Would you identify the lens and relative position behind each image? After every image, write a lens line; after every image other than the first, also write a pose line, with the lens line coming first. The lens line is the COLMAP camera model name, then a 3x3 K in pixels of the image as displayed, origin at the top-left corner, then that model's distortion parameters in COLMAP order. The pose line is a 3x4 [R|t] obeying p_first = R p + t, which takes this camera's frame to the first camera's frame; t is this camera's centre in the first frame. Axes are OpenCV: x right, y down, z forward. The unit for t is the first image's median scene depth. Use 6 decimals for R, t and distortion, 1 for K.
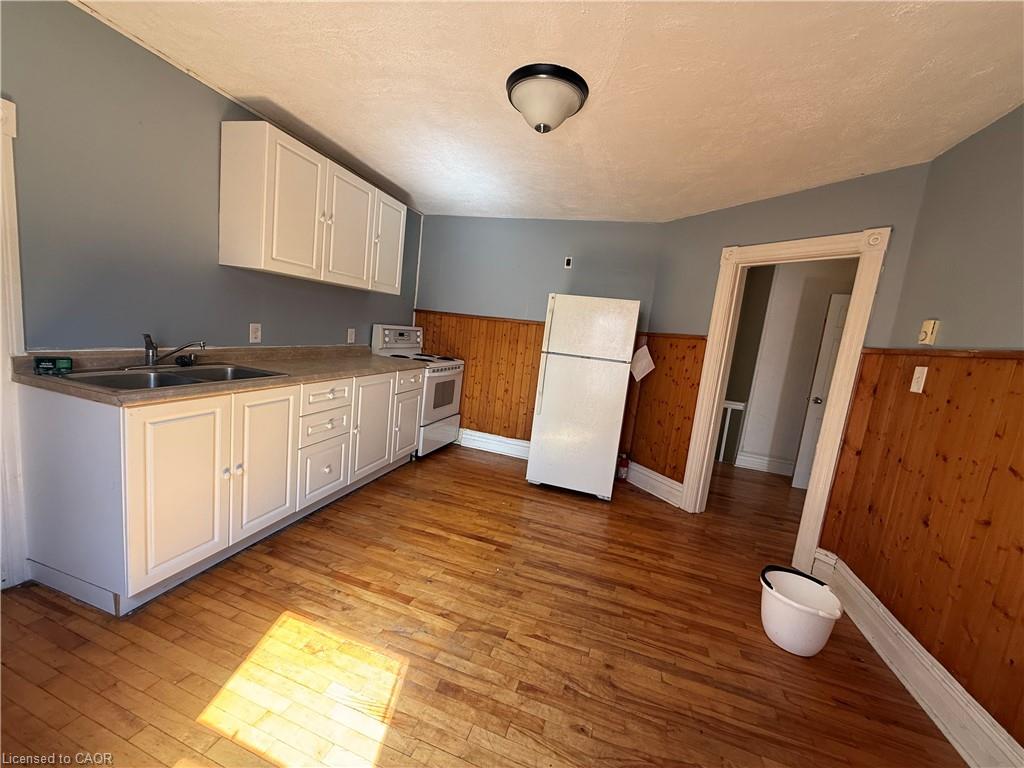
lens RADIAL K [[411.9, 0, 506.9], [0, 411.9, 384.4], [0, 0, 1]] dist [-0.001551, -0.000200]
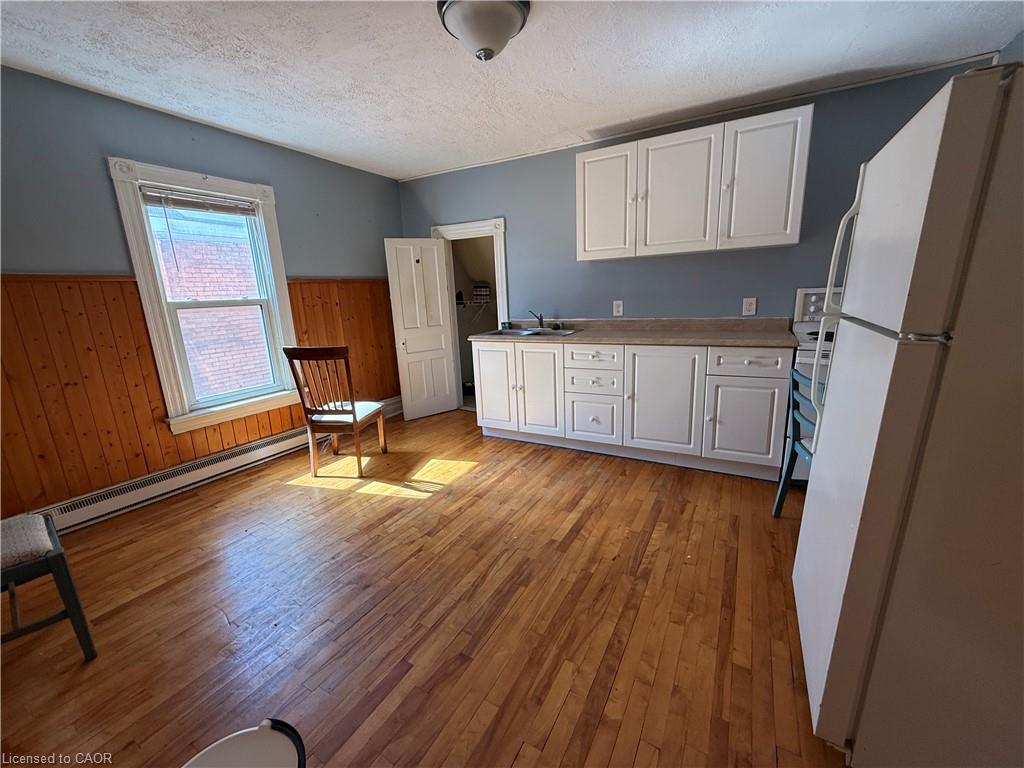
lens RADIAL K [[411.9, 0, 506.9], [0, 411.9, 384.4], [0, 0, 1]] dist [-0.001551, -0.000200]
pose [[-0.225130, 0.112987, -0.967755, 0.824559], [-0.120902, 0.982337, 0.142815, -0.034286], [0.966798, 0.149155, -0.207493, 1.068529]]
